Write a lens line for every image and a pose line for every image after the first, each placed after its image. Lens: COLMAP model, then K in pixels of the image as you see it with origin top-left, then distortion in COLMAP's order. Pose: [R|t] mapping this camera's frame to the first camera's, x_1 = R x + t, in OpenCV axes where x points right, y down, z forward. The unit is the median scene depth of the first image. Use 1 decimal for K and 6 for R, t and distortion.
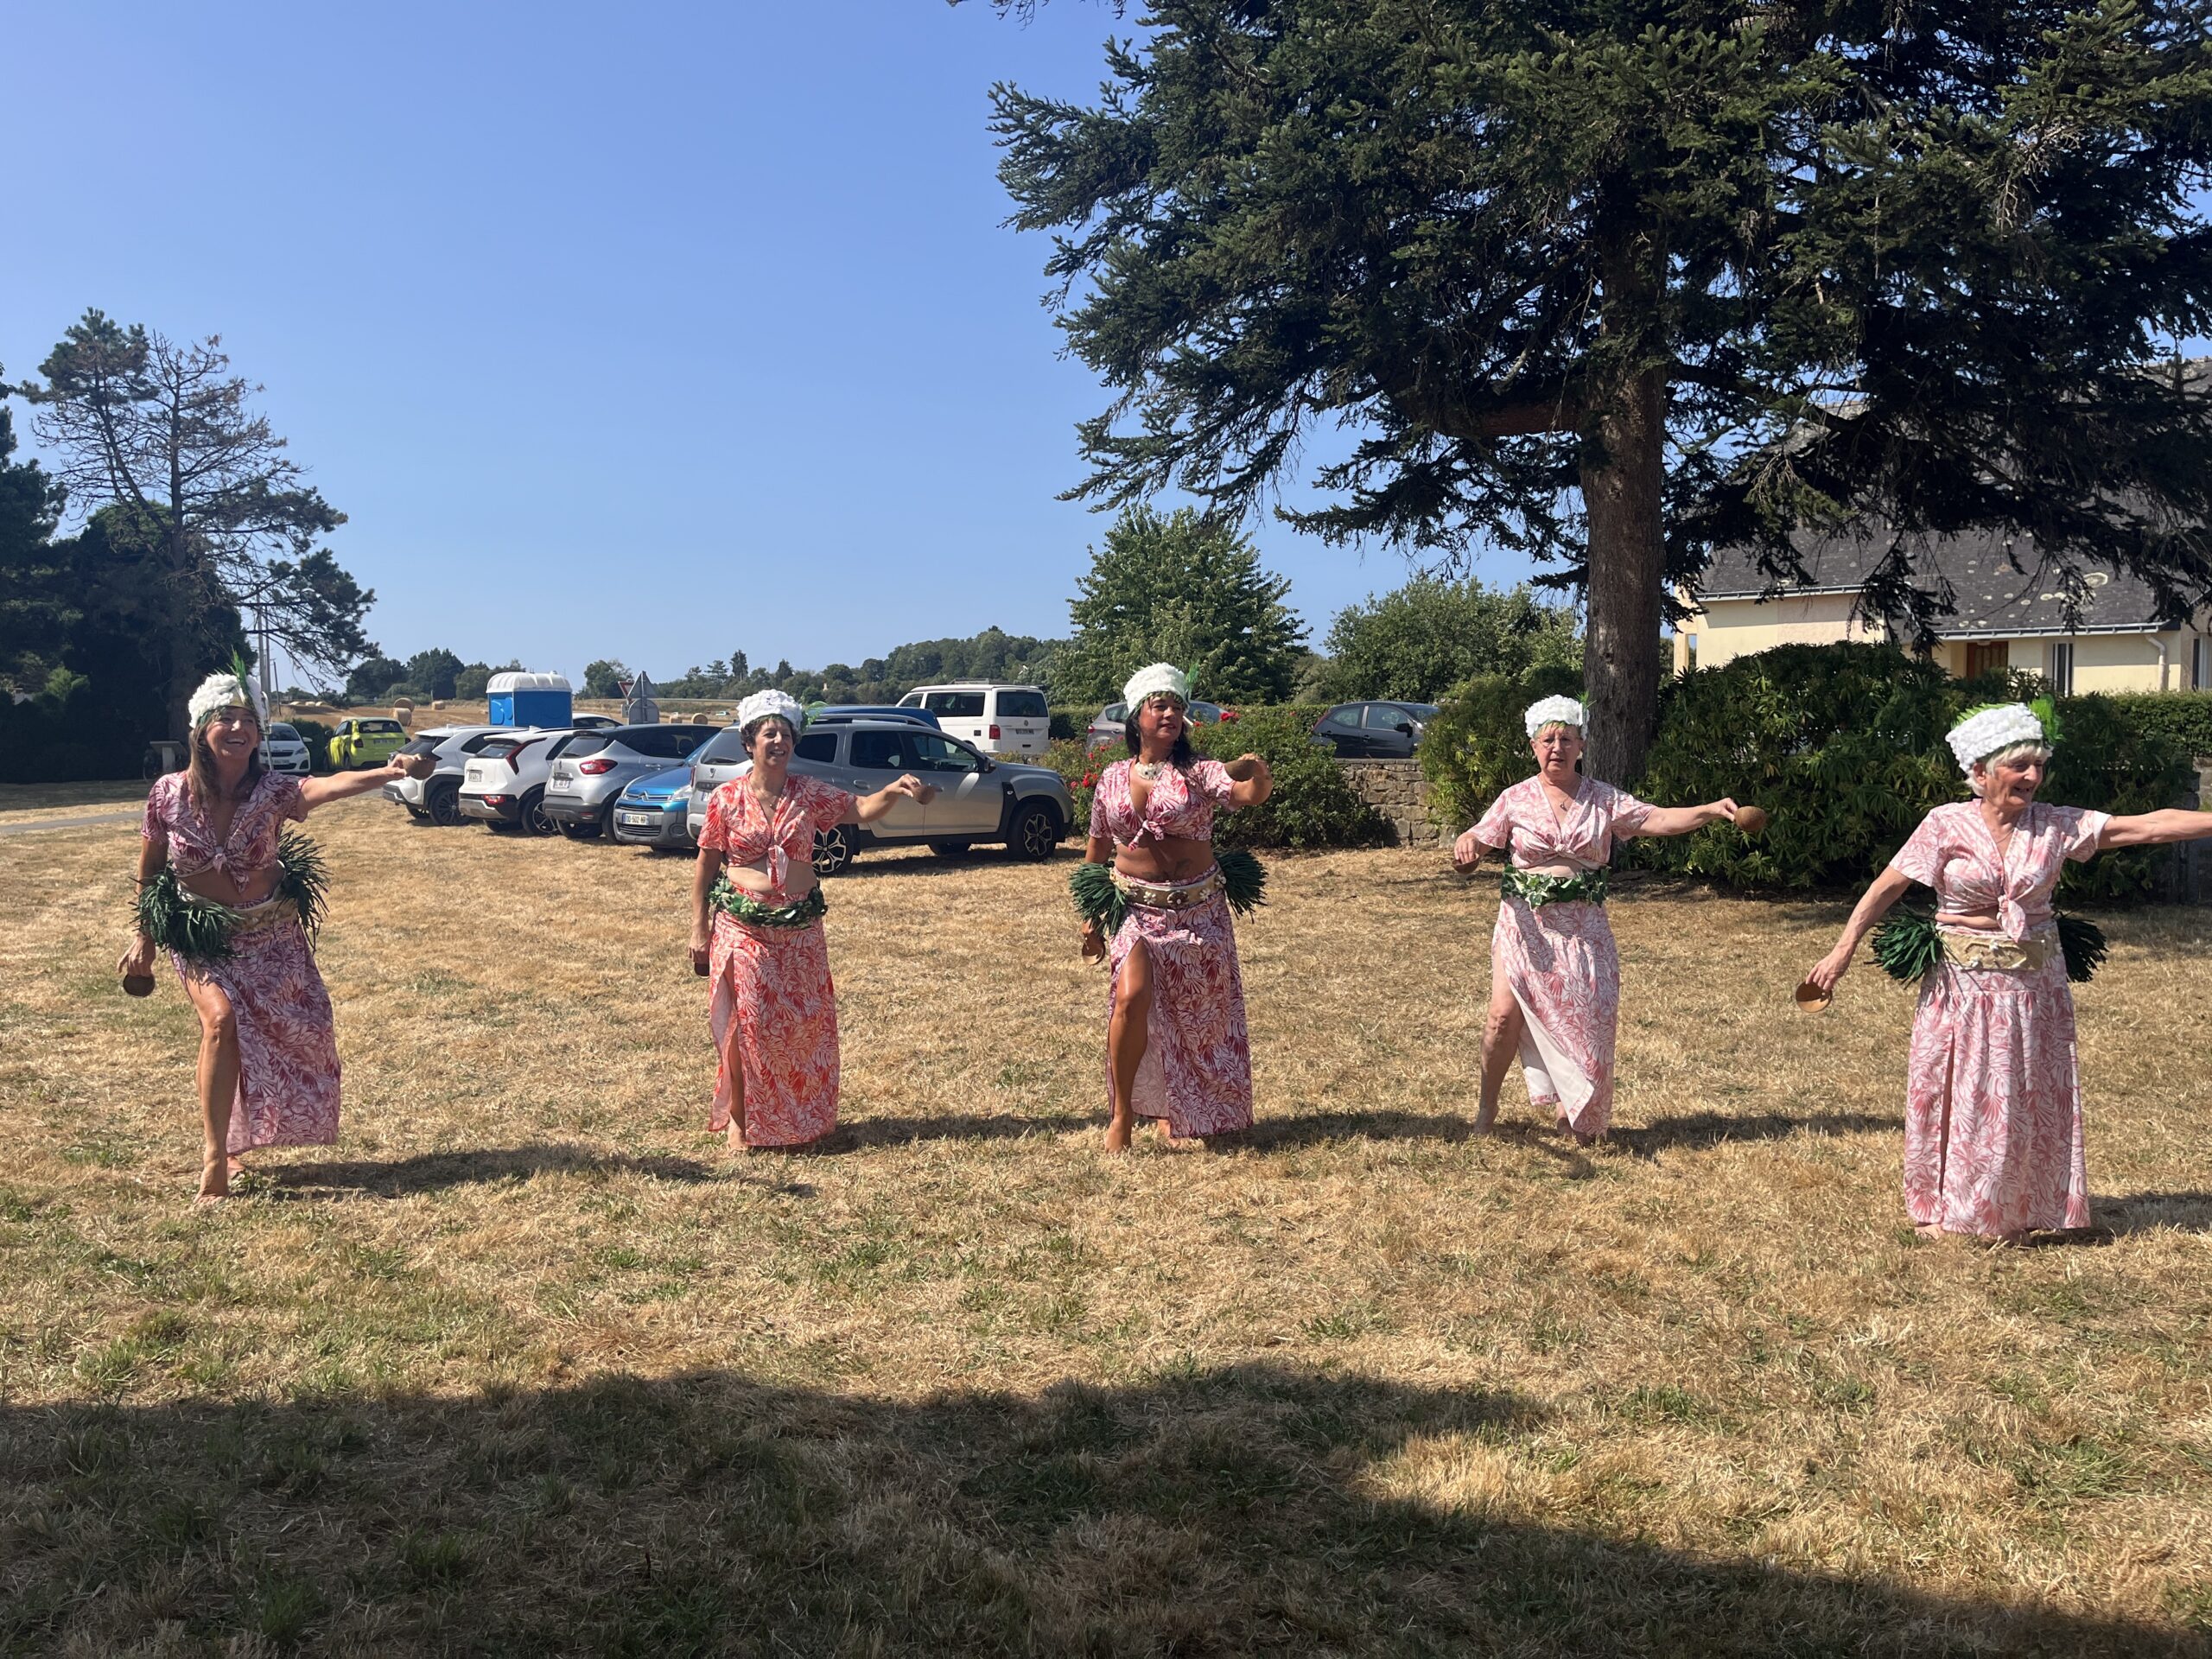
lens RADIAL K [[1670.4, 0, 1102.2], [0, 1670.4, 836.0], [0, 0, 1]] dist [0.015000, -0.061913]
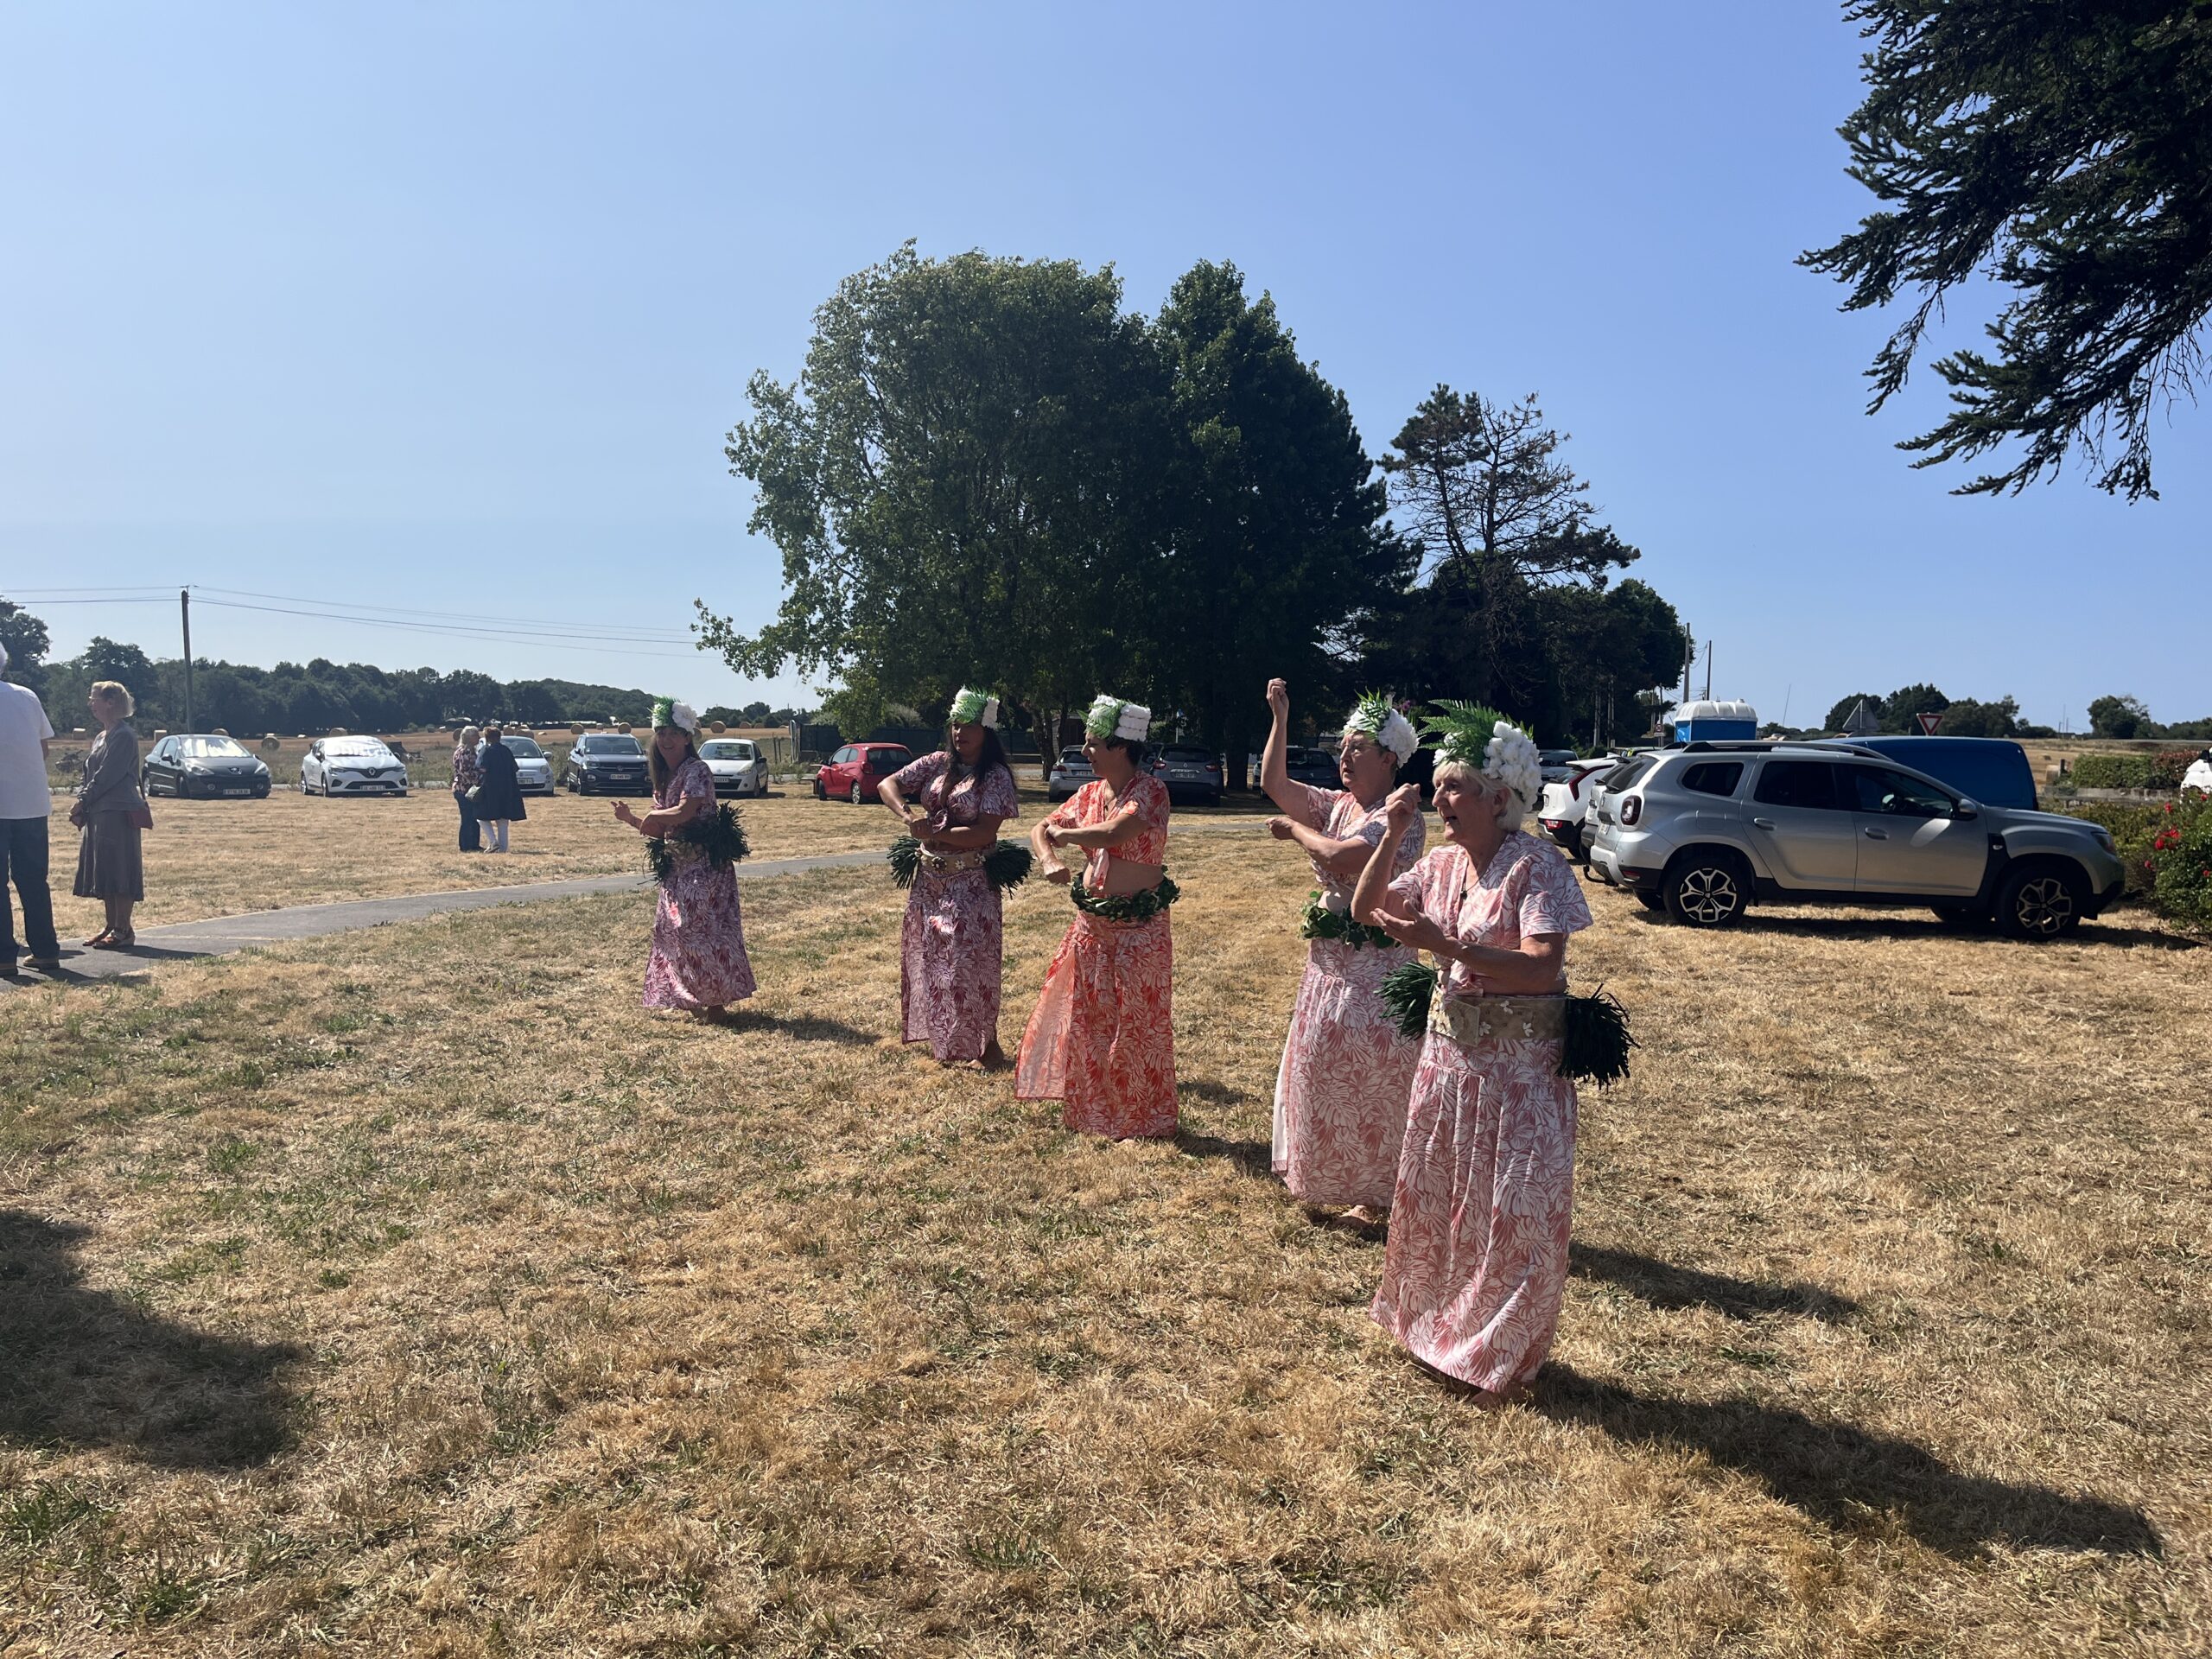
lens RADIAL K [[1670.4, 0, 1111.9], [0, 1670.4, 843.6], [0, 0, 1]] dist [0.015000, -0.061913]
pose [[0.621624, 0.061529, -0.780896, 0.622522], [-0.076721, 0.996899, 0.017476, -0.020328], [0.779550, 0.049048, 0.624417, 0.445127]]
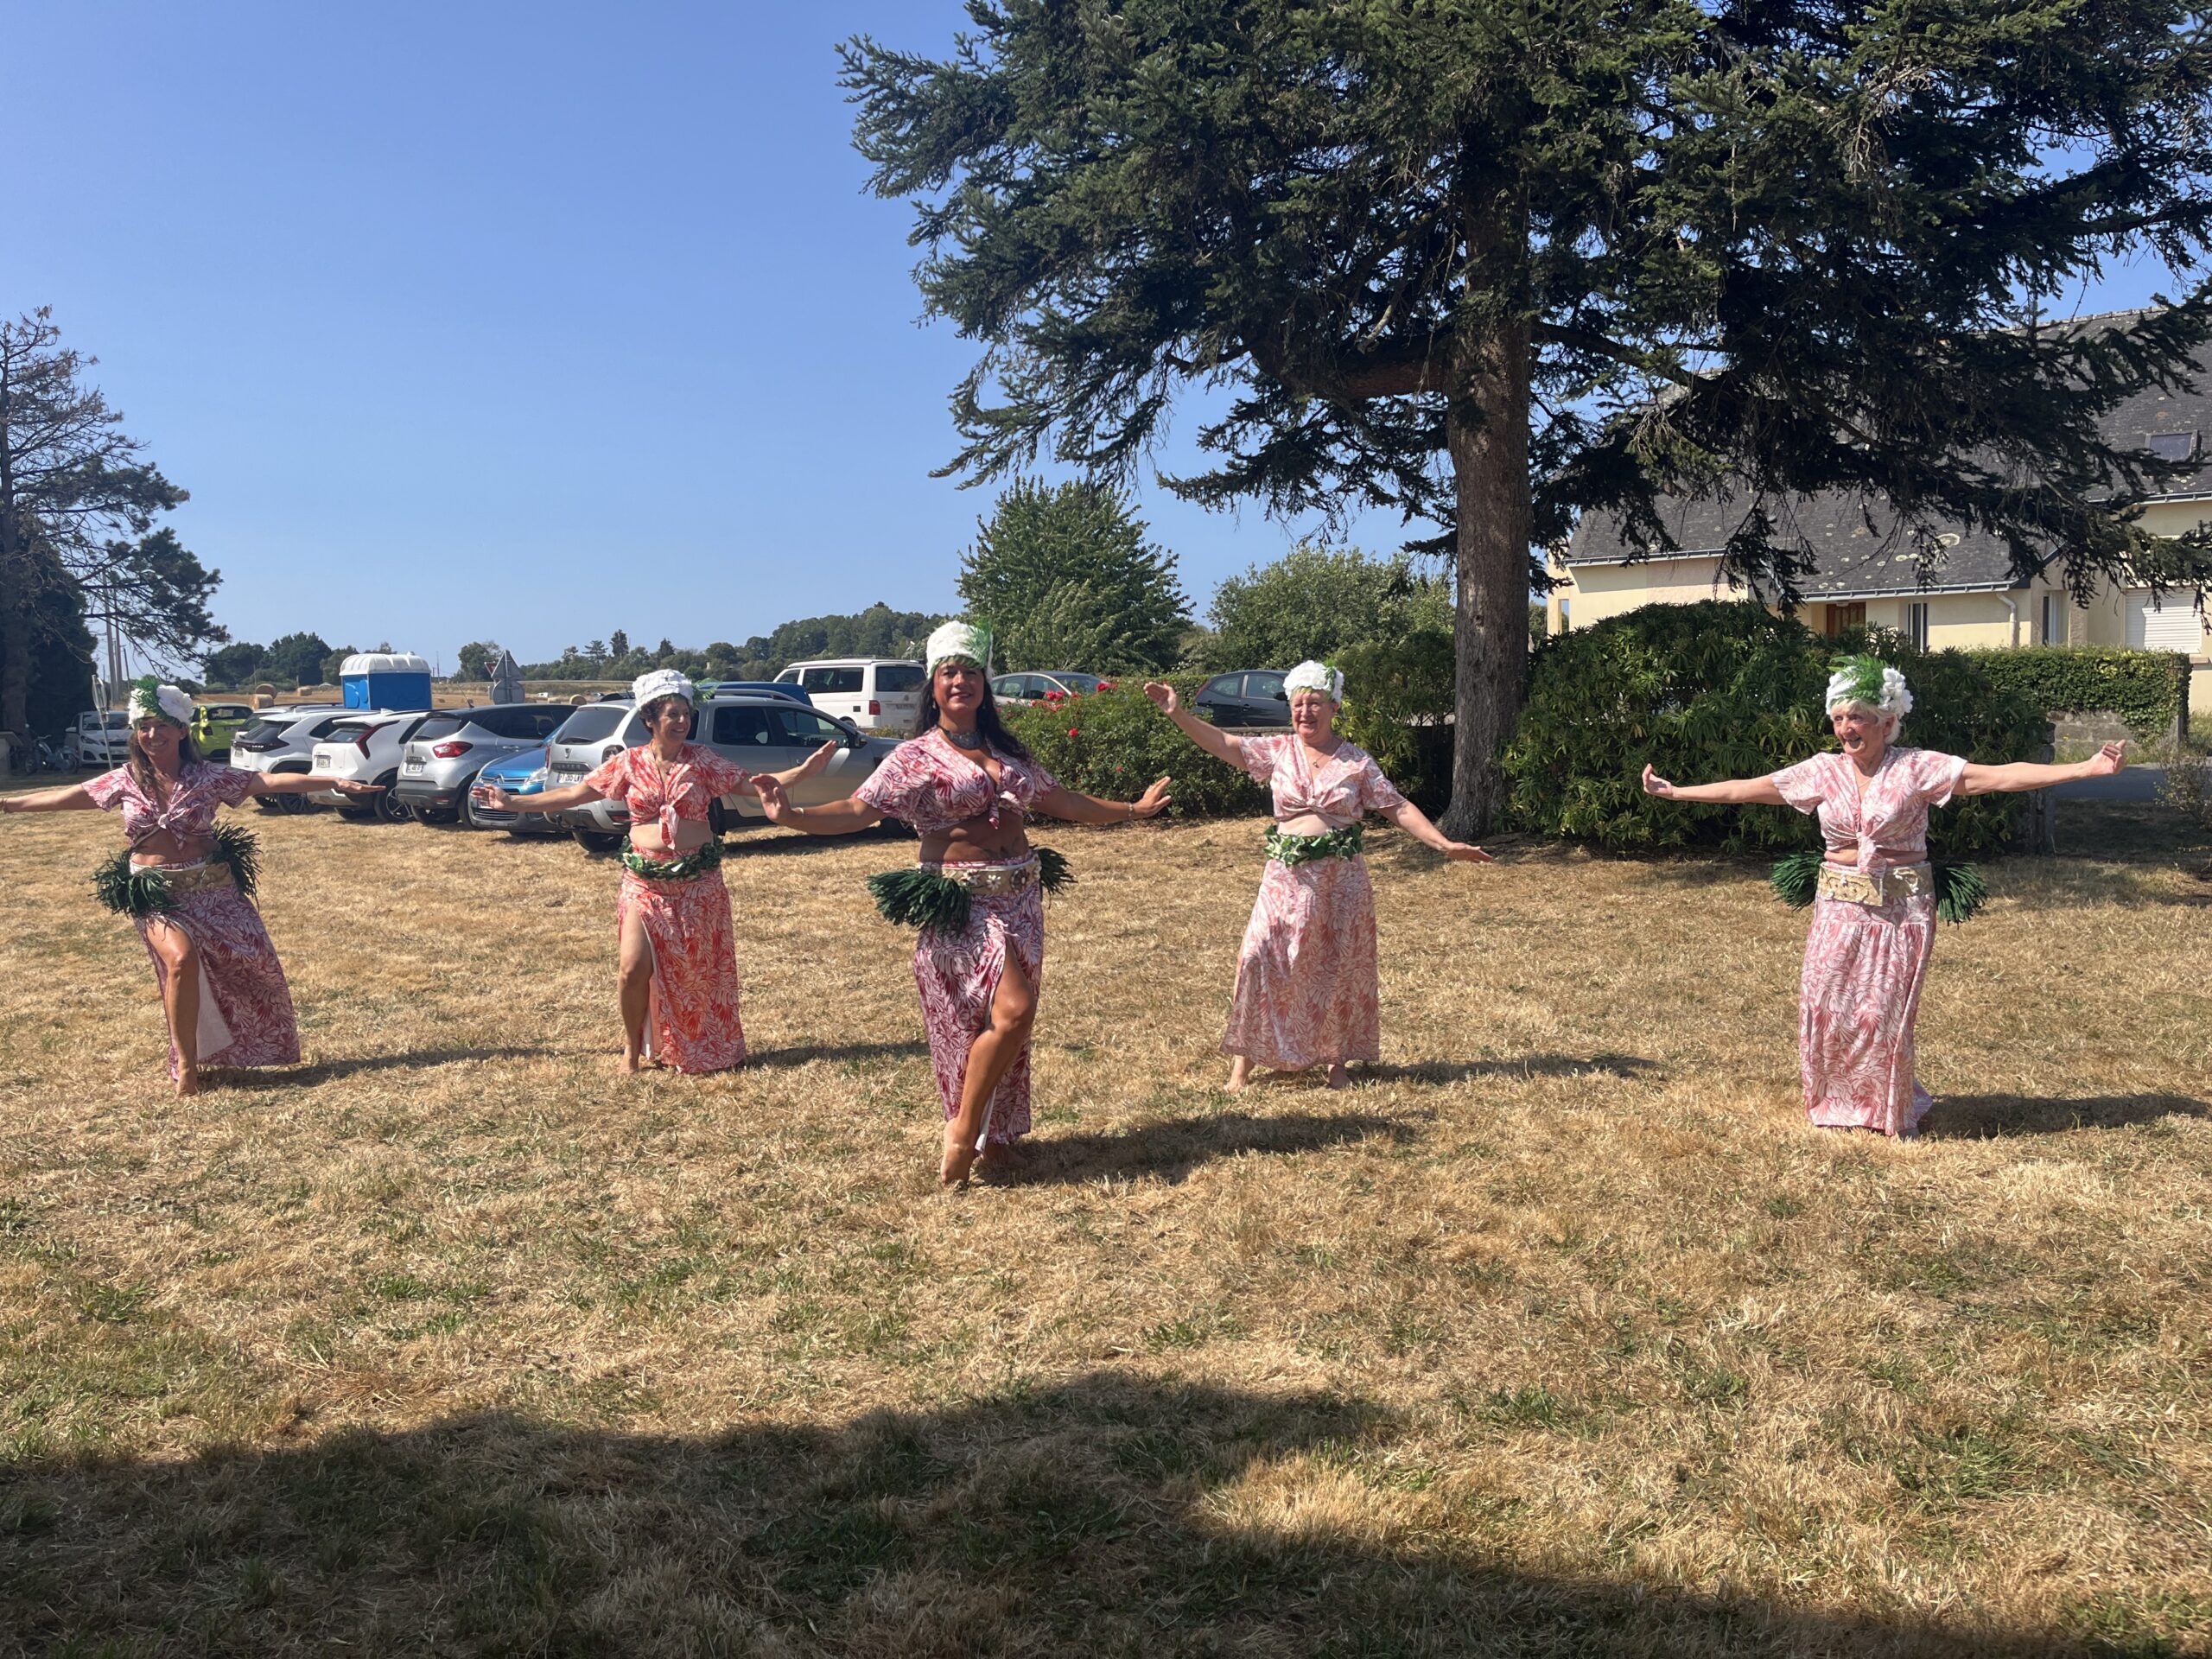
lens RADIAL K [[1670.4, 0, 1124.5], [0, 1670.4, 818.9], [0, 0, 1]] dist [0.015000, -0.061913]
pose [[0.996737, -0.021506, 0.077803, 0.013215], [0.021102, 0.999759, 0.006009, 0.001268], [-0.077913, -0.004347, 0.996951, 0.025912]]
